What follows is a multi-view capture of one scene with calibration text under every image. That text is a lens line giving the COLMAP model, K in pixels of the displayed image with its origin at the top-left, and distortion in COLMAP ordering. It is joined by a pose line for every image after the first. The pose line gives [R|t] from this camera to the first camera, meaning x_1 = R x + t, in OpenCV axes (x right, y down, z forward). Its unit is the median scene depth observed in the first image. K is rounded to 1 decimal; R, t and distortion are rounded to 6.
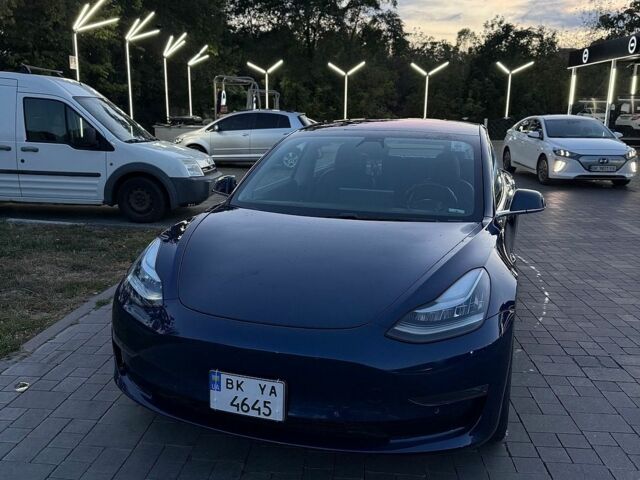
lens RADIAL K [[590.9, 0, 320.0], [0, 590.9, 240.0], [0, 0, 1]] dist [0.166592, -0.357769]
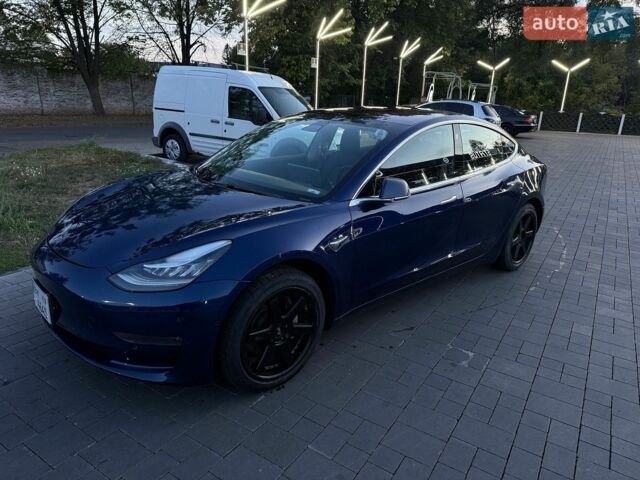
lens RADIAL K [[457.2, 0, 320.0], [0, 457.2, 240.0], [0, 0, 1]] dist [0.001663, -0.005438]
pose [[0.881639, 0.160450, -0.443812, 0.107068], [-0.123490, 0.986097, 0.111187, -0.009113], [0.455481, -0.043220, 0.889196, 0.043020]]
